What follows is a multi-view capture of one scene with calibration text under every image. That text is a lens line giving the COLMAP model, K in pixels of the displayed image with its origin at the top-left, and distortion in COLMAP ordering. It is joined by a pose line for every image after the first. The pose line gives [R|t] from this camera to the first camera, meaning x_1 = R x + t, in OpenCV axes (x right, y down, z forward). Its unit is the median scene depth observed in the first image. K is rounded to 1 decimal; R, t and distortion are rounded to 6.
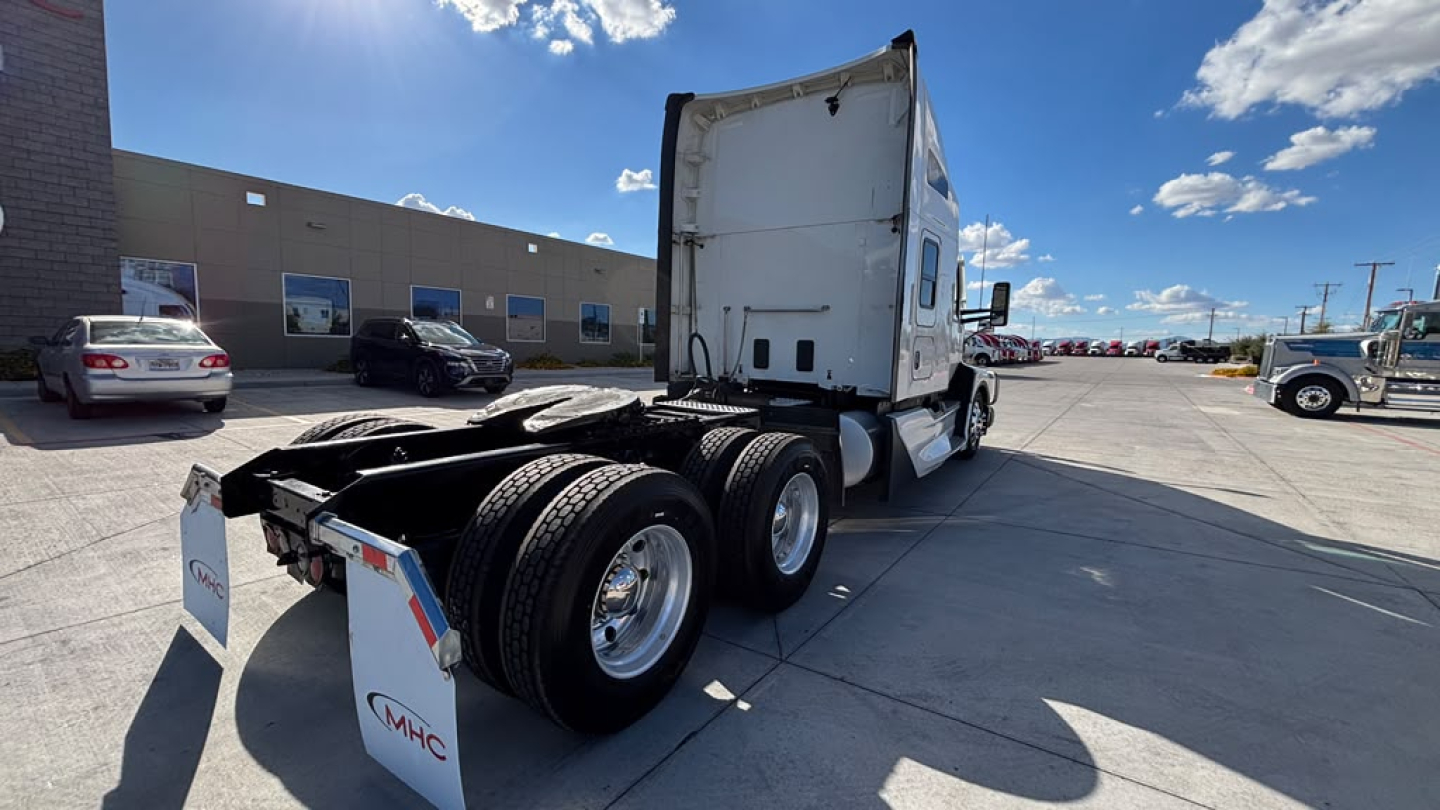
lens RADIAL K [[594.8, 0, 728.1], [0, 594.8, 406.5], [0, 0, 1]] dist [-0.000394, 0.000065]
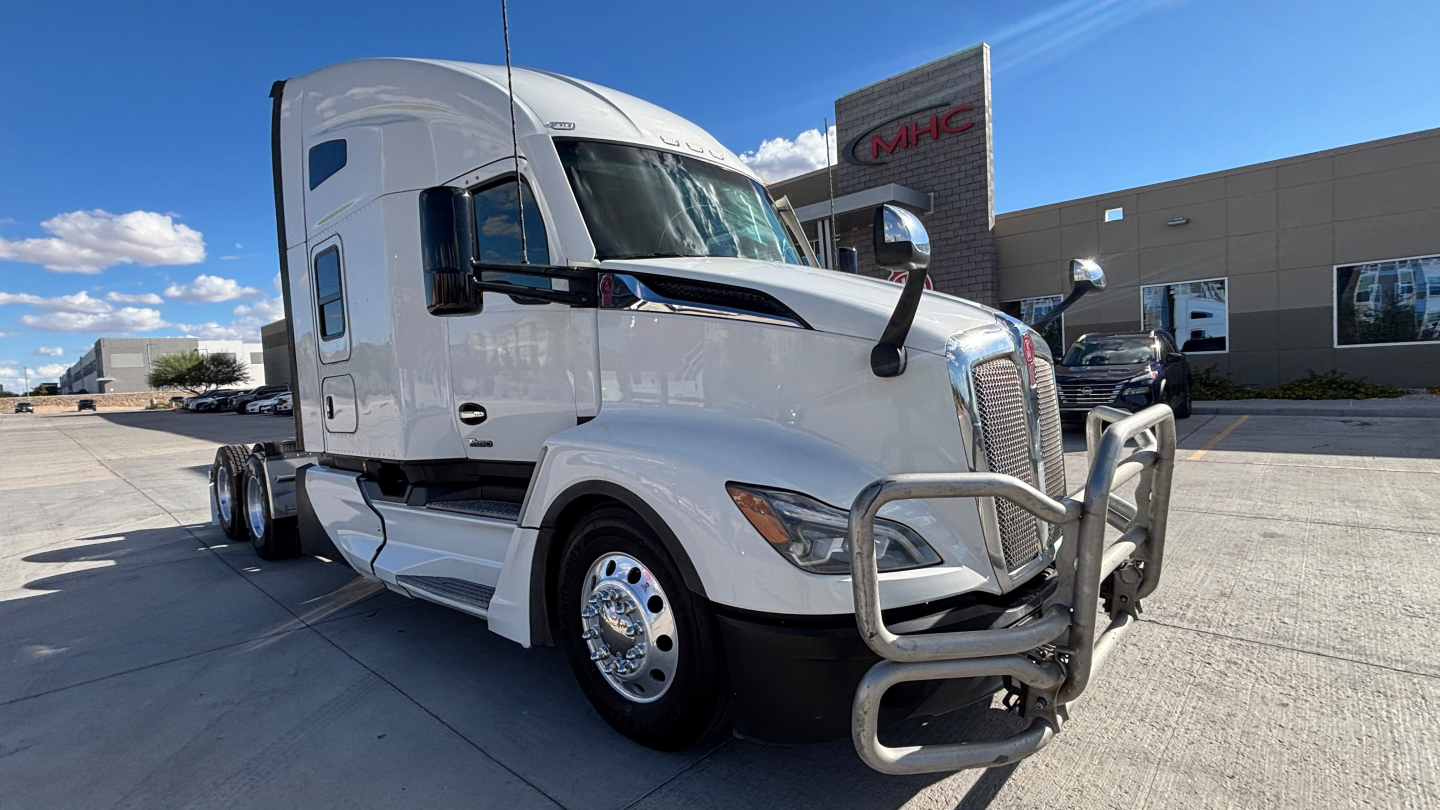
lens RADIAL K [[673.4, 0, 720.0], [0, 673.4, 405.0], [0, 0, 1]] dist [-0.000355, -0.000035]
pose [[-0.140483, 0.029094, -0.989655, 1.005781], [-0.059241, 0.997530, 0.037735, -0.130156], [0.988309, 0.063929, -0.138413, 1.451454]]
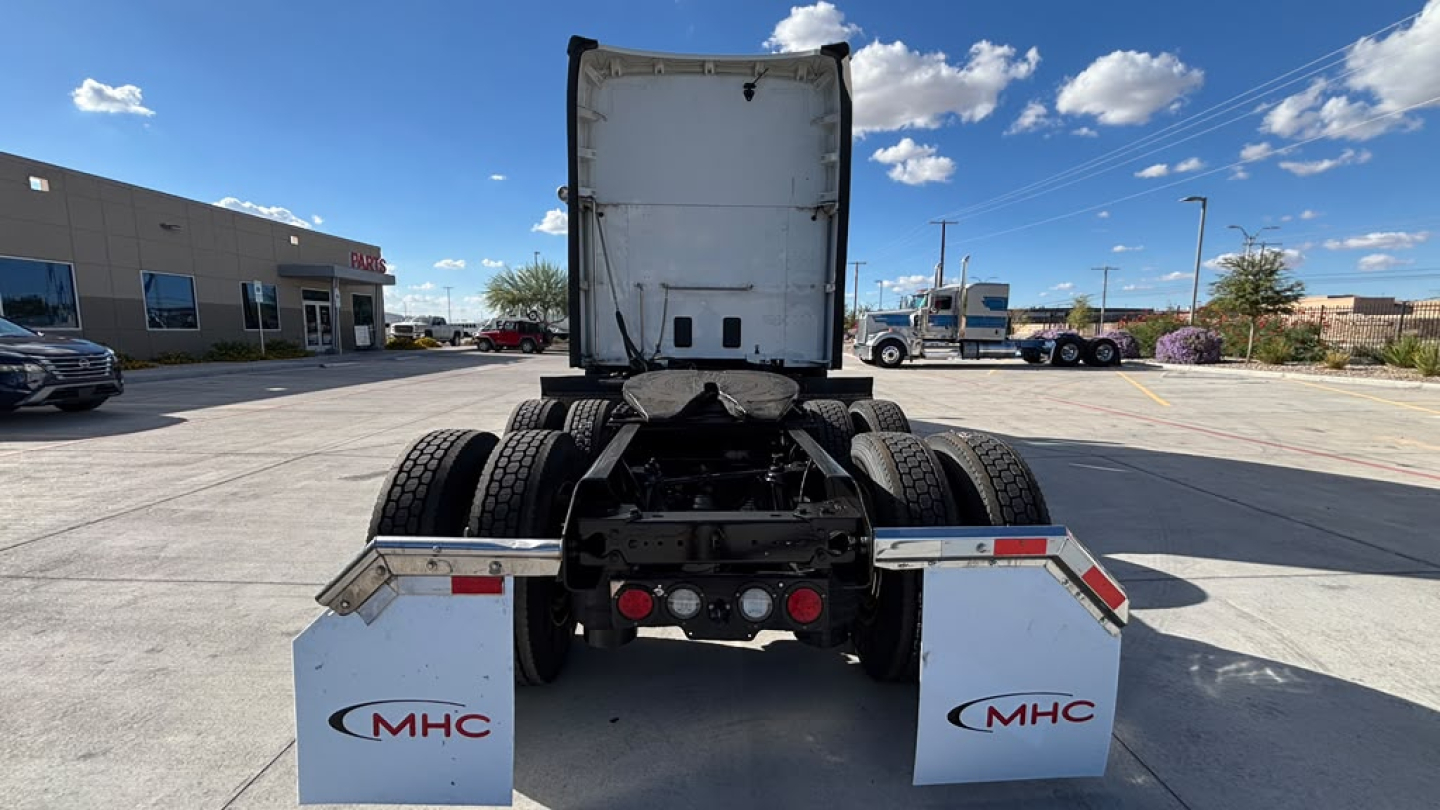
lens RADIAL K [[599.8, 0, 720.0], [0, 599.8, 405.0], [0, 0, 1]] dist [-0.008299, -0.000299]
pose [[0.797726, -0.099134, 0.594816, -0.485319], [0.081290, 0.995070, 0.056821, -0.019861], [-0.597516, 0.003025, 0.801851, 0.168950]]
